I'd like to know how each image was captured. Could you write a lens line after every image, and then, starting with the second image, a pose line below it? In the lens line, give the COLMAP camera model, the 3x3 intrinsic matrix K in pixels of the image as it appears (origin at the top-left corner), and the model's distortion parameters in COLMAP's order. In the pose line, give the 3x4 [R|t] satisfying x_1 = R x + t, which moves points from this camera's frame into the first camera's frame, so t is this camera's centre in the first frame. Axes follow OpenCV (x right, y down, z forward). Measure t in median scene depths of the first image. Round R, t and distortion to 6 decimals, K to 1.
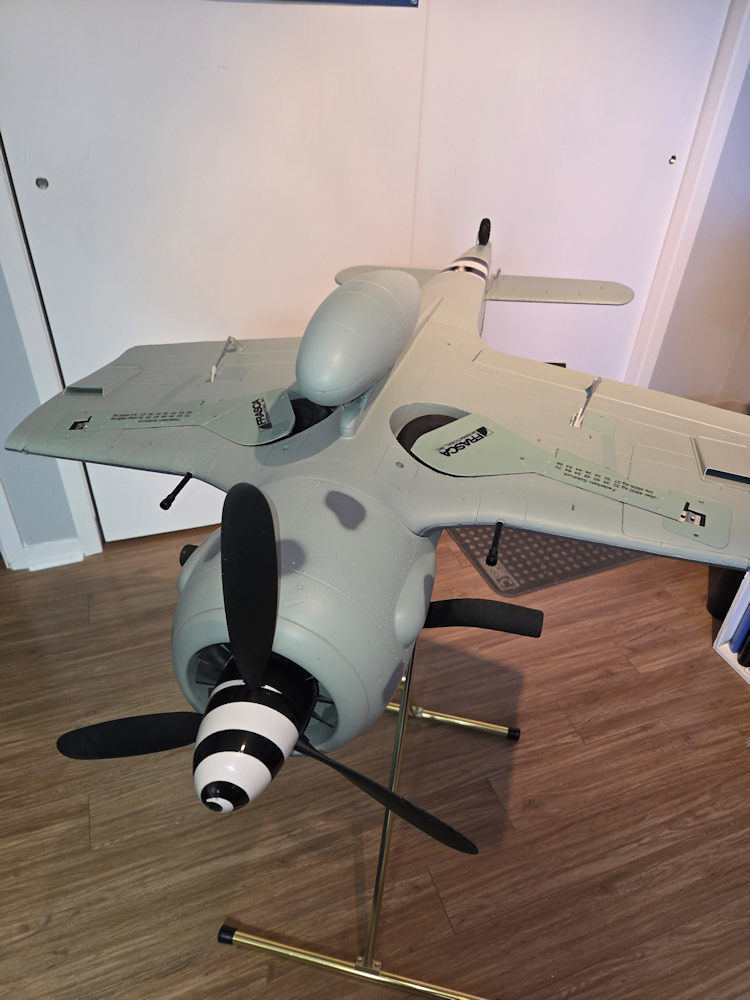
lens RADIAL K [[676.8, 0, 374.9], [0, 676.8, 501.2], [0, 0, 1]] dist [0.043367, -0.044940]
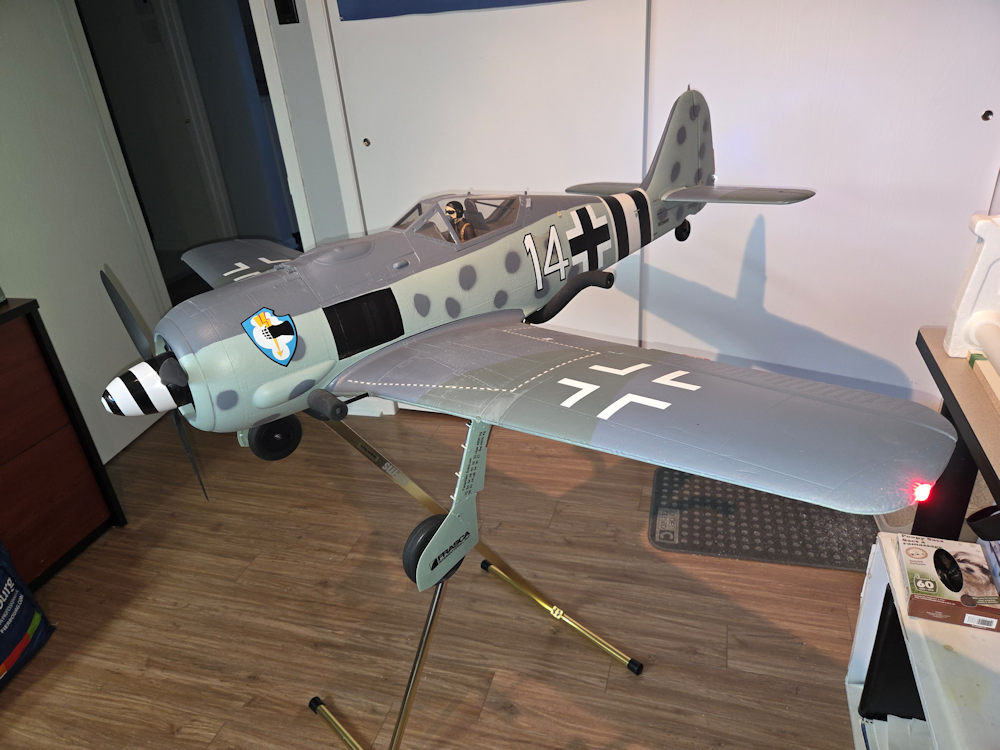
lens RADIAL K [[676.8, 0, 500.3], [0, 676.8, 375.7], [0, 0, 1]] dist [0.043367, -0.044940]
pose [[0.788997, 0.191174, -0.583898, 0.709676], [-0.270118, 0.961518, -0.050188, 0.019275], [0.551834, 0.197319, 0.810274, 0.064491]]
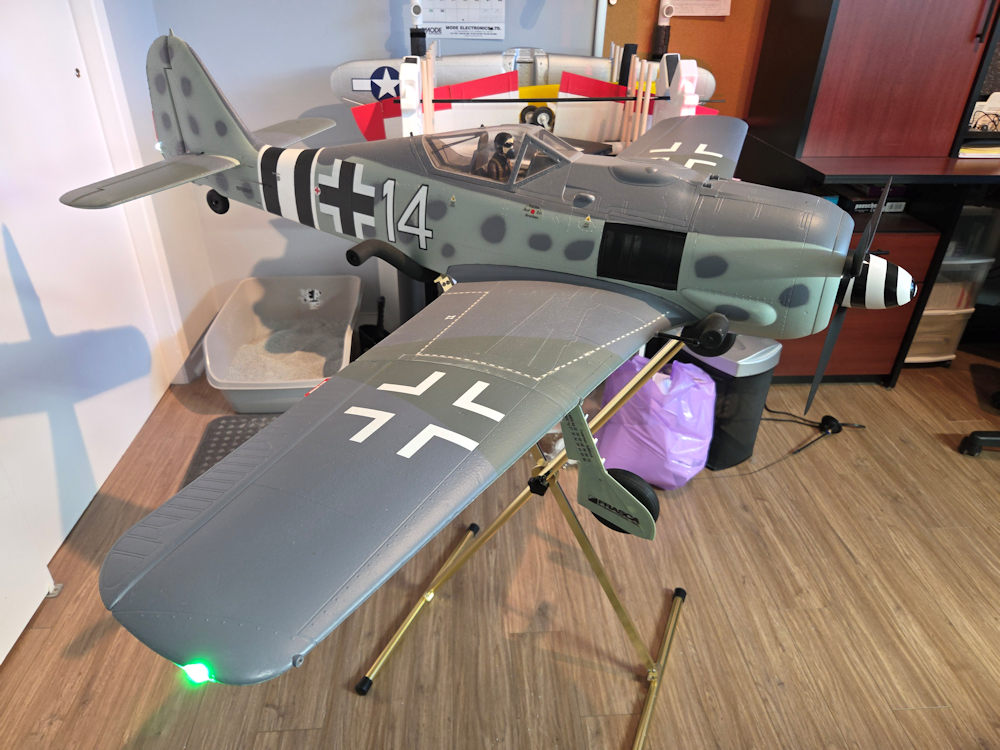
lens RADIAL K [[676.8, 0, 507.3], [0, 676.8, 372.9], [0, 0, 1]] dist [0.043367, -0.044940]
pose [[0.272725, -0.511366, 0.814939, -0.474162], [0.558442, 0.773891, 0.298723, -0.204366], [-0.783431, 0.373627, 0.496628, 0.356588]]
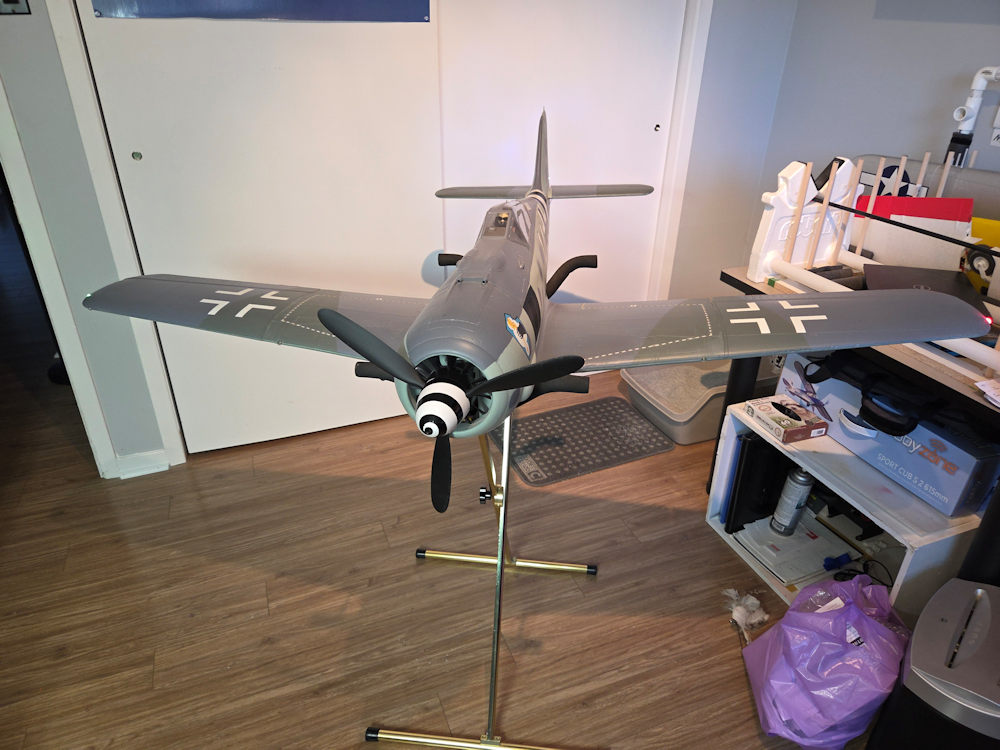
lens RADIAL K [[676.8, 0, 502.4], [0, 676.8, 372.3], [0, 0, 1]] dist [0.043367, -0.044940]
pose [[0.999533, -0.029127, 0.009216, 0.177849], [0.030098, 0.990597, -0.133459, 0.132881], [-0.005242, 0.133674, 0.991011, -0.226184]]
